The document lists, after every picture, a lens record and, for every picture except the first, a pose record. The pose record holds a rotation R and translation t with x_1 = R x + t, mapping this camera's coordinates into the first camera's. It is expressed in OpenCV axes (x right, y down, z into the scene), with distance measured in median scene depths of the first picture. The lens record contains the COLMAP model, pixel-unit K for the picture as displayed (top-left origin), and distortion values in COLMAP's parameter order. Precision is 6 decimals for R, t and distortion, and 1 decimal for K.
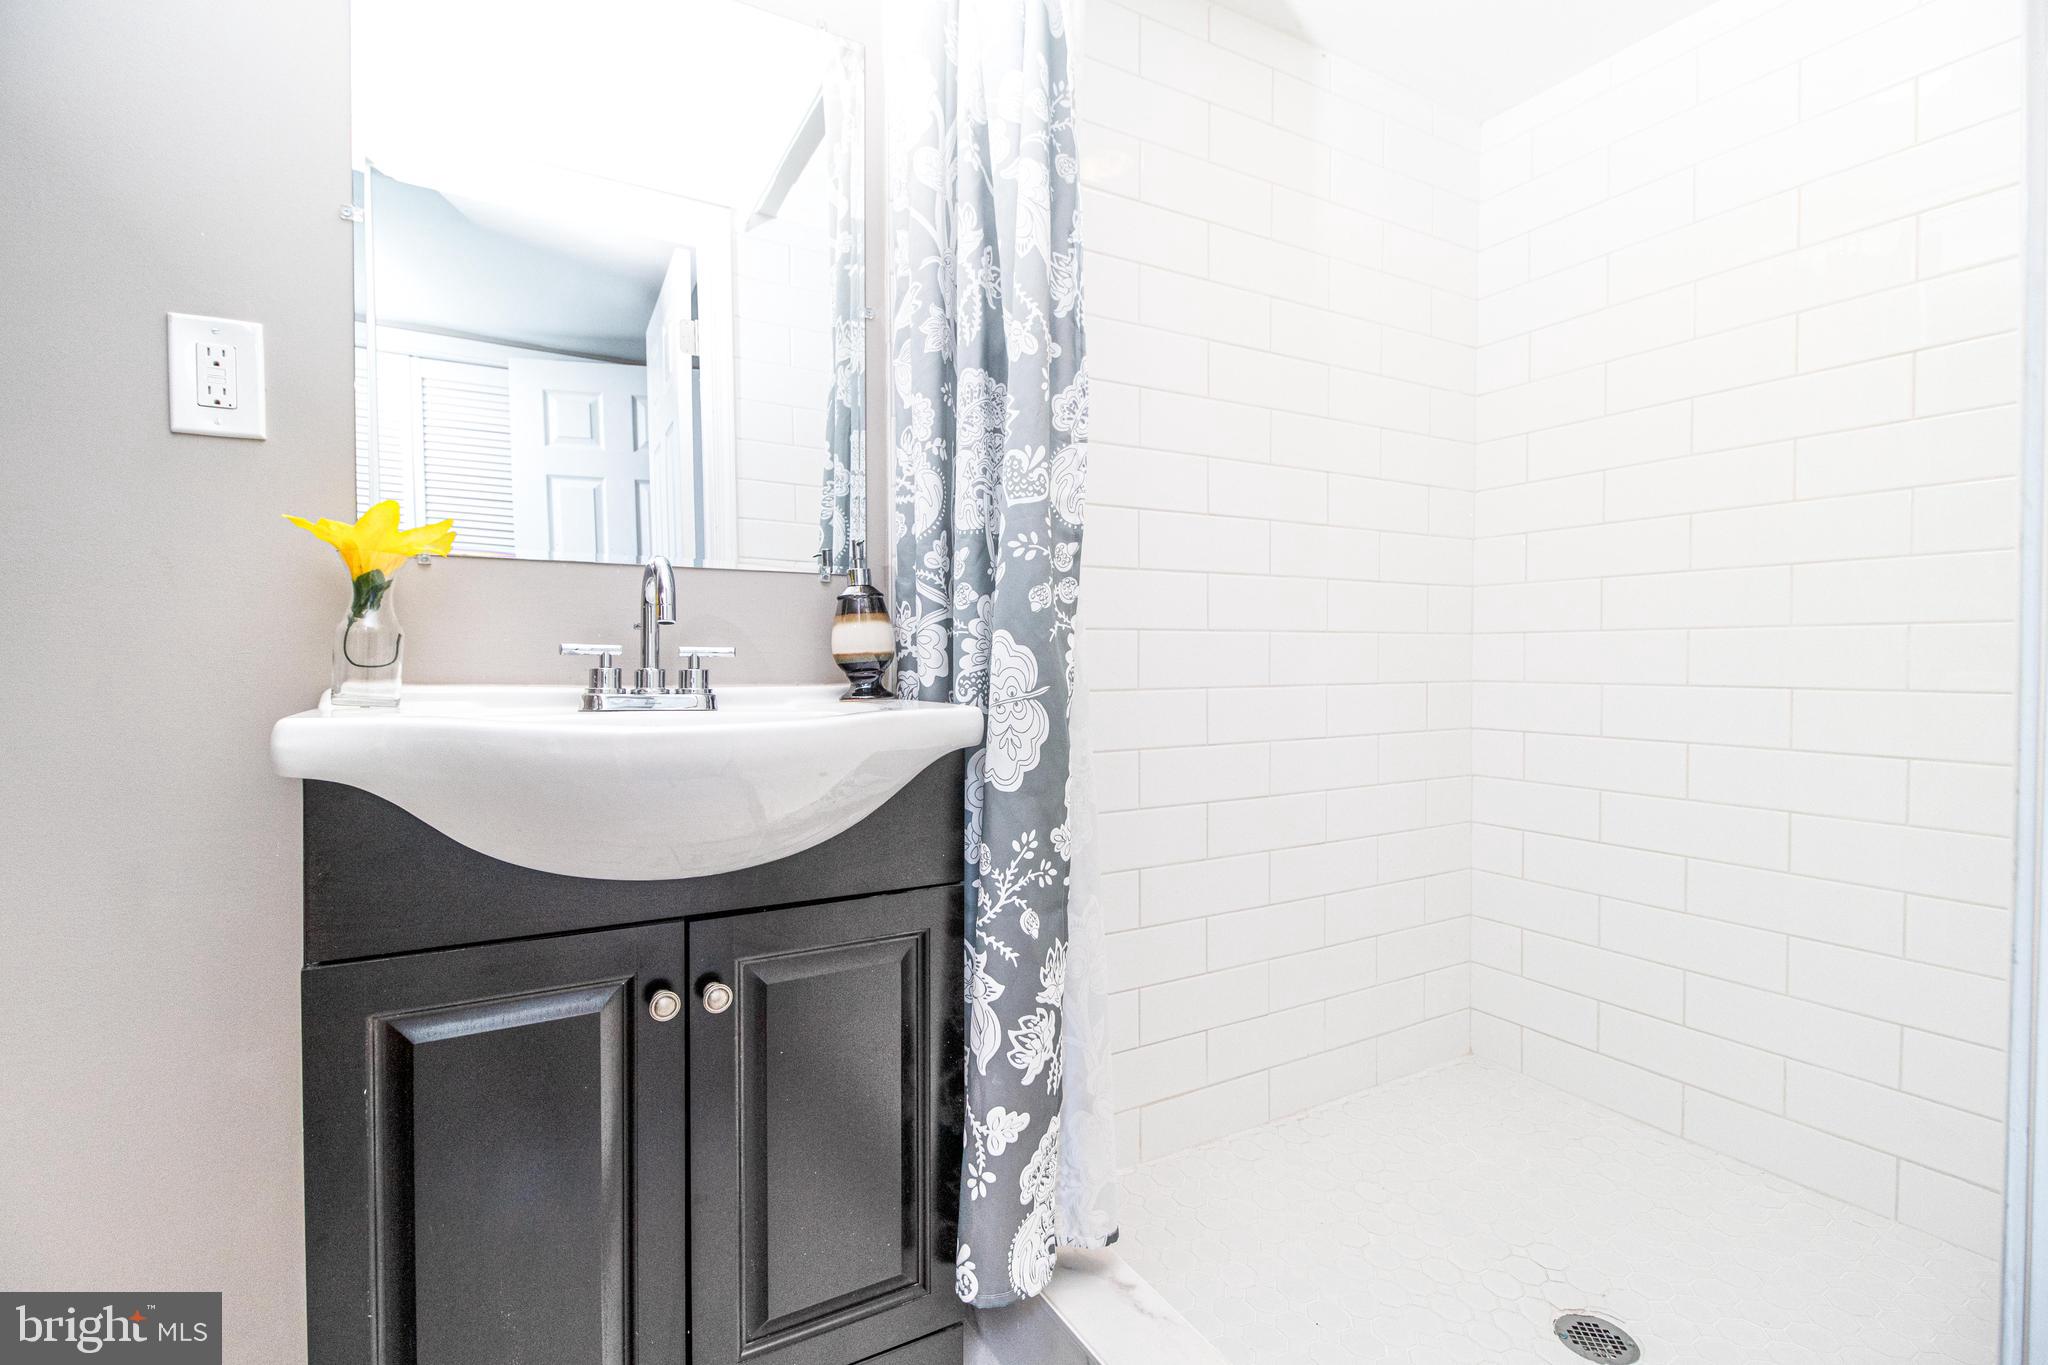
lens RADIAL K [[938.6, 0, 1026.0], [0, 938.6, 673.1], [0, 0, 1]] dist [0.014448, -0.010596]
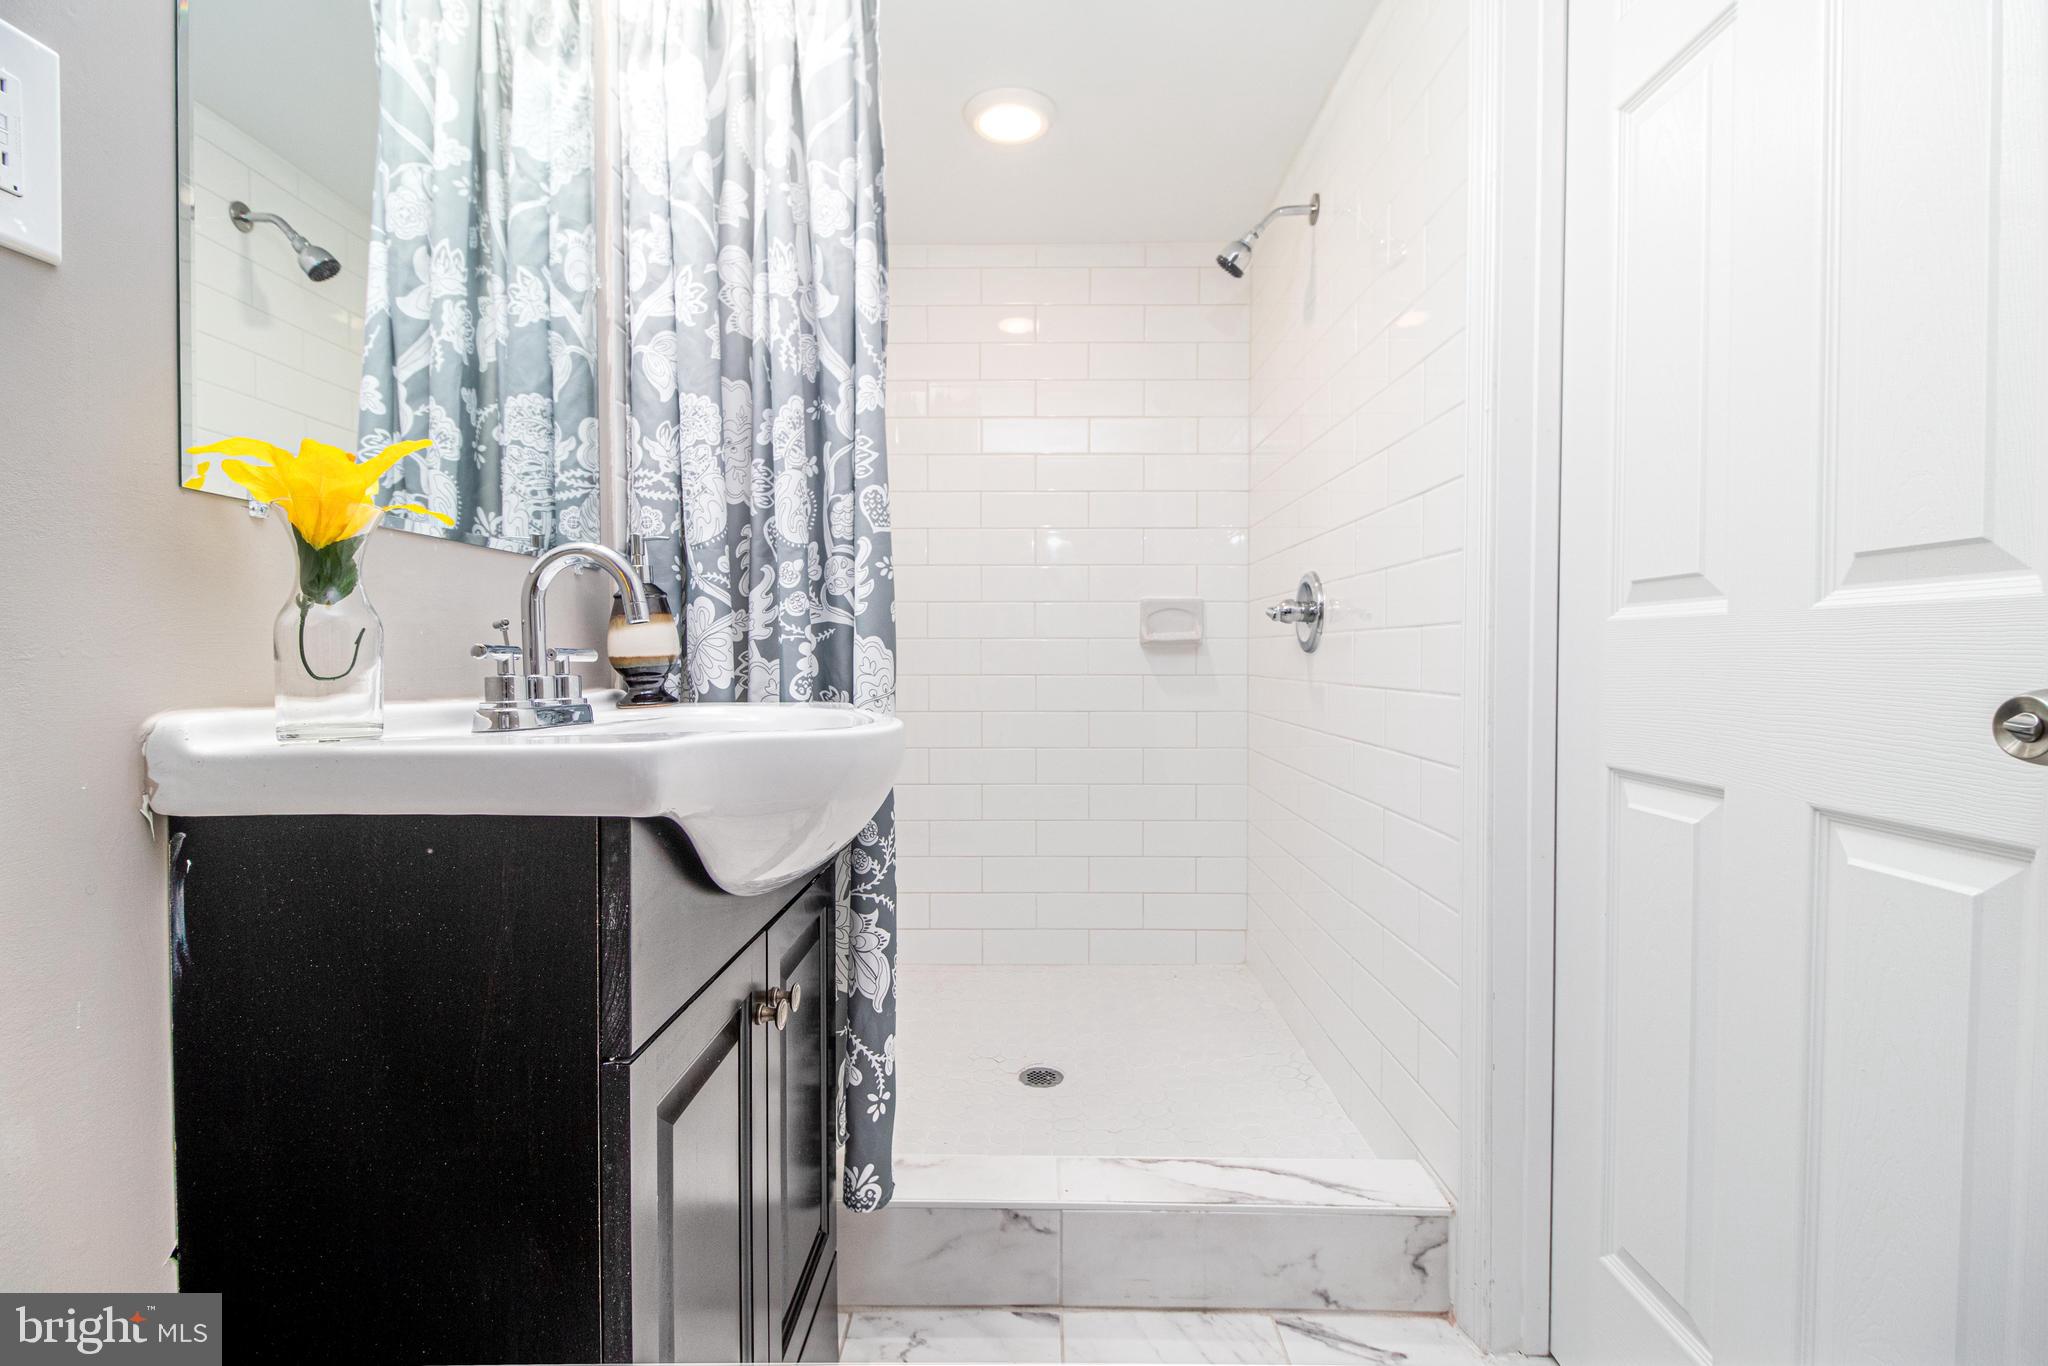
lens RADIAL K [[938.6, 0, 1028.5], [0, 938.6, 678.0], [0, 0, 1]] dist [0.014448, -0.010596]
pose [[0.505844, -0.020905, 0.862372, -0.914959], [0.018590, 0.999738, 0.013330, -0.005369], [-0.862425, 0.009288, 0.506100, 0.225404]]
